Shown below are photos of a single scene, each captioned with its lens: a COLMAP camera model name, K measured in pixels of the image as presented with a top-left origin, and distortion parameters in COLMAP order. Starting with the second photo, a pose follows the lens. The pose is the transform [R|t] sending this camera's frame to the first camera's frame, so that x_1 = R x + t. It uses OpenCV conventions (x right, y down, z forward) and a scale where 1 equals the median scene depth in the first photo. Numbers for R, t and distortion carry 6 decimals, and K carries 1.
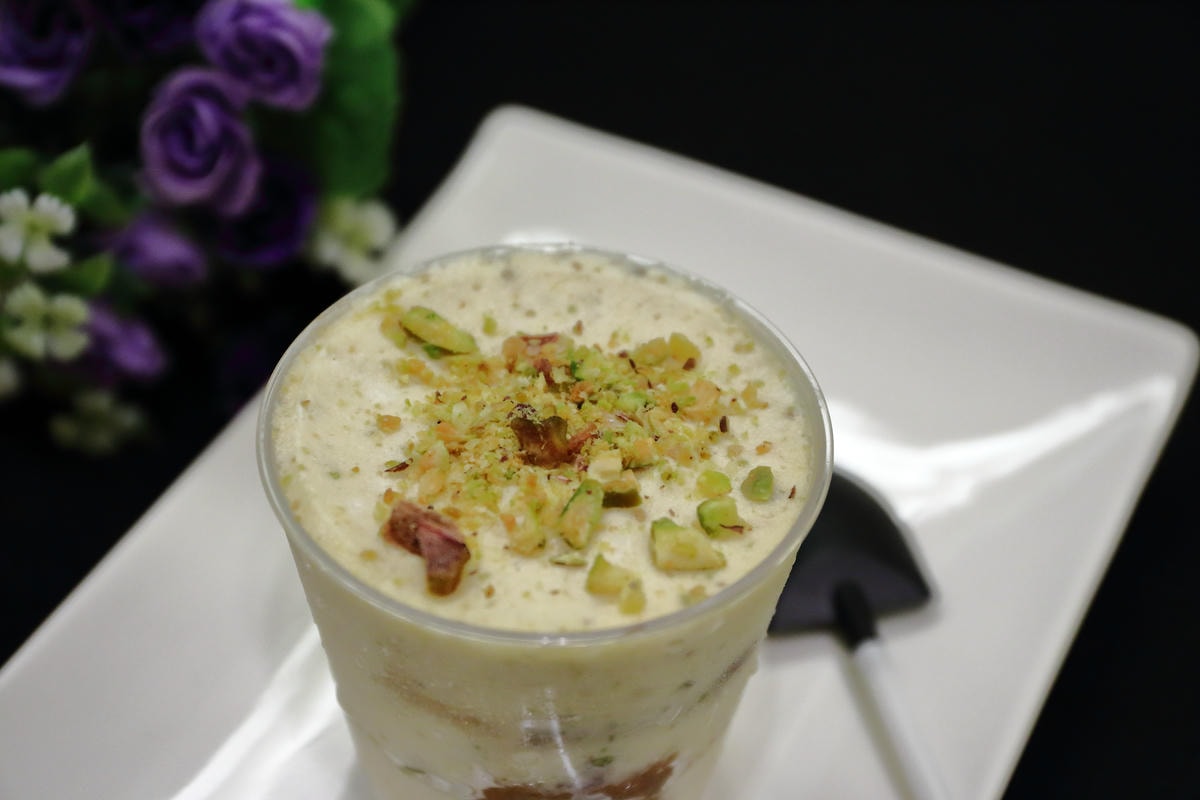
lens RADIAL K [[2176.7, 0, 600.0], [0, 2176.7, 400.0], [0, 0, 1]] dist [0.056372, -0.051846]
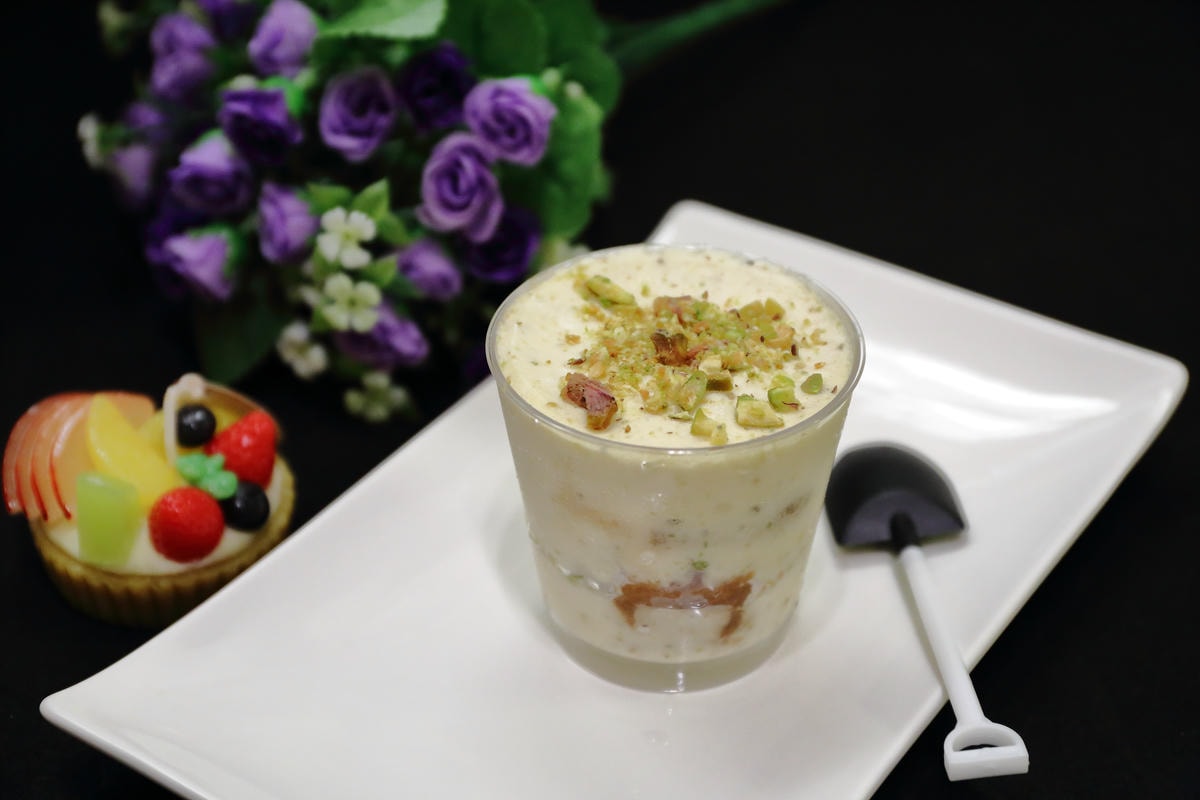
lens RADIAL K [[2176.7, 0, 600.0], [0, 2176.7, 400.0], [0, 0, 1]] dist [0.056372, -0.051846]
pose [[0.992488, 0.043207, -0.114457, 0.096119], [-0.056893, 0.991246, -0.119144, 0.228799], [0.108307, 0.124761, 0.986258, -0.483627]]
